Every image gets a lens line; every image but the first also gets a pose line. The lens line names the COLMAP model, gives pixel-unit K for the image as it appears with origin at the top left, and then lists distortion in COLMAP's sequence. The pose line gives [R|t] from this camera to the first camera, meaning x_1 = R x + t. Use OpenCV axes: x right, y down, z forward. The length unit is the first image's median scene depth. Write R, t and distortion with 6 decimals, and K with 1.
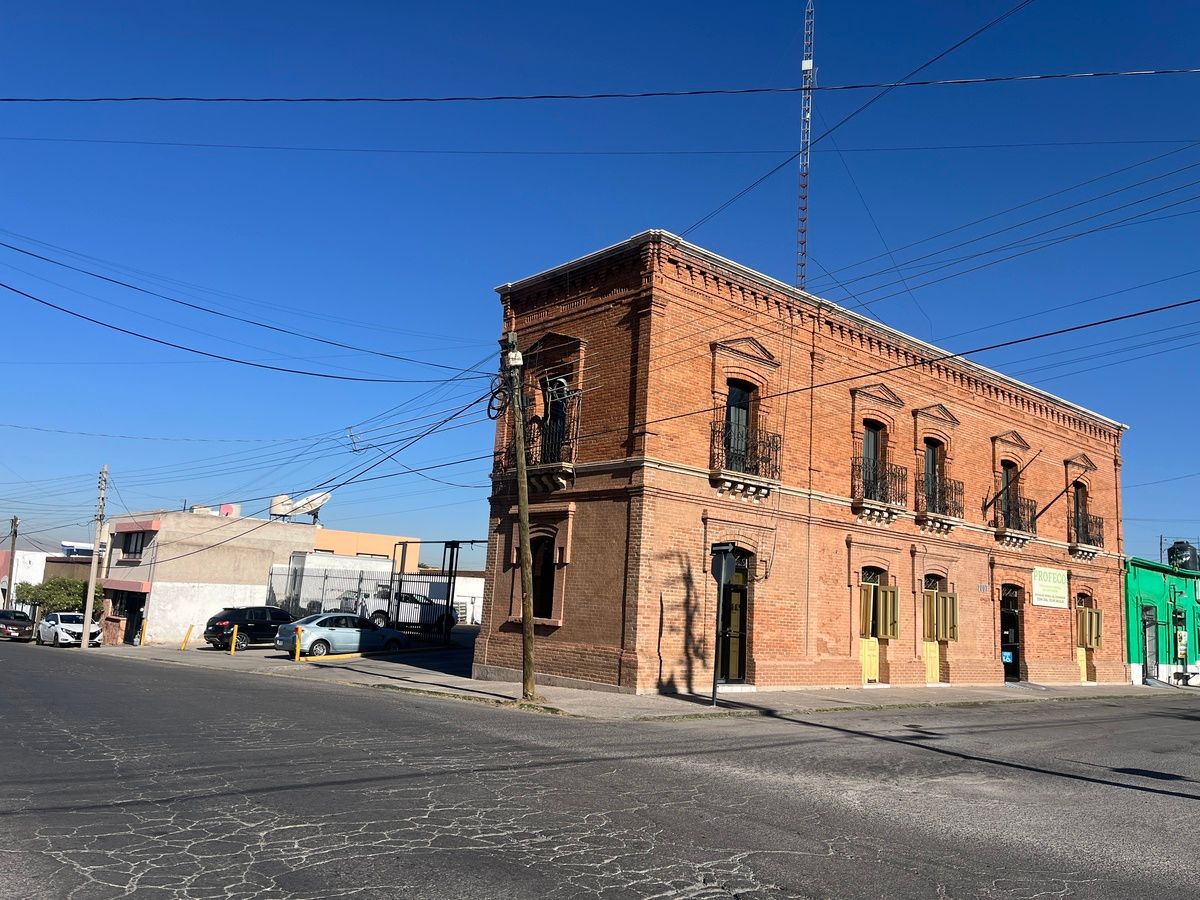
lens RADIAL K [[934.6, 0, 598.3], [0, 934.6, 443.3], [0, 0, 1]] dist [0.079743, -0.129855]
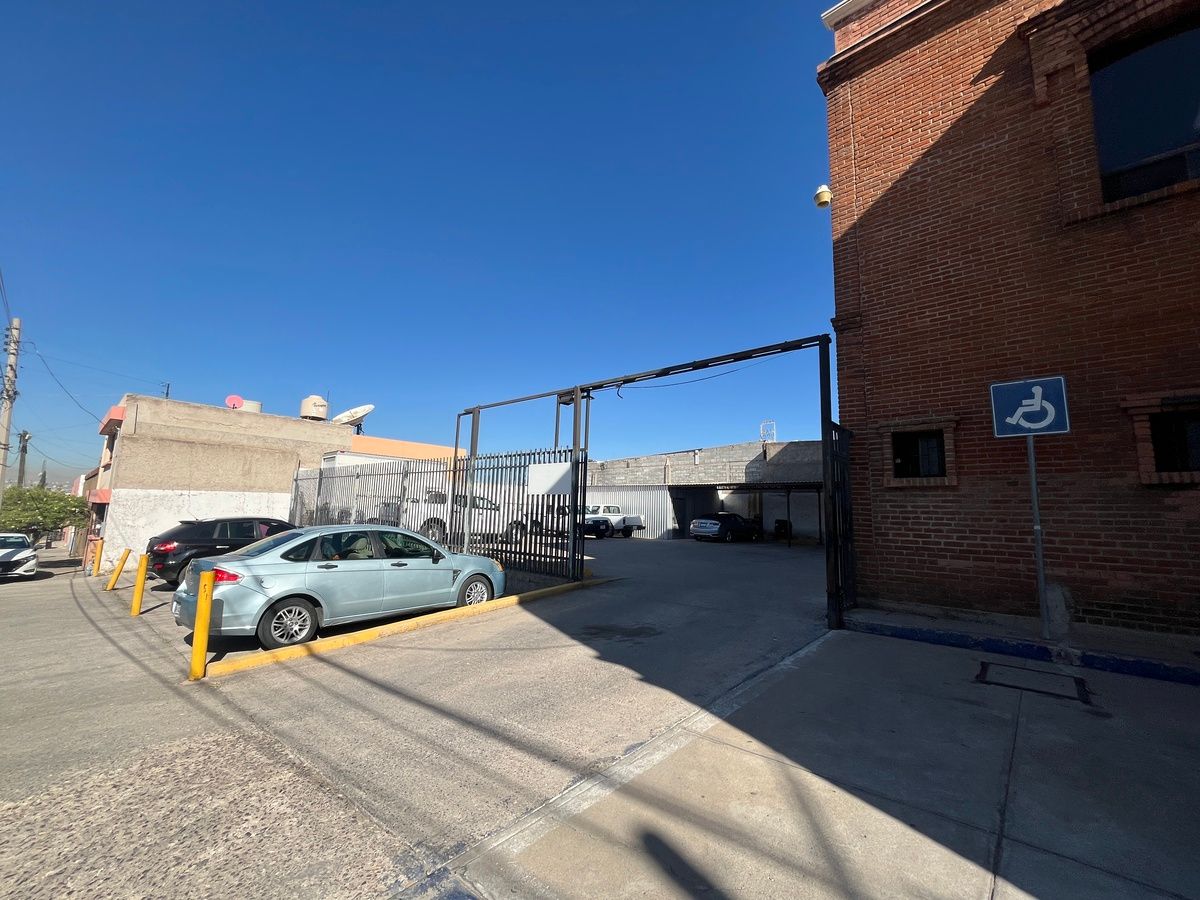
lens RADIAL K [[487.8, 0, 605.1], [0, 487.8, 454.1], [0, 0, 1]] dist [-0.001270, -0.000289]
pose [[0.990910, -0.013579, 0.133840, -0.112275], [0.006898, 0.998712, 0.050260, 0.081600], [-0.134350, -0.048880, 0.989728, 0.454154]]
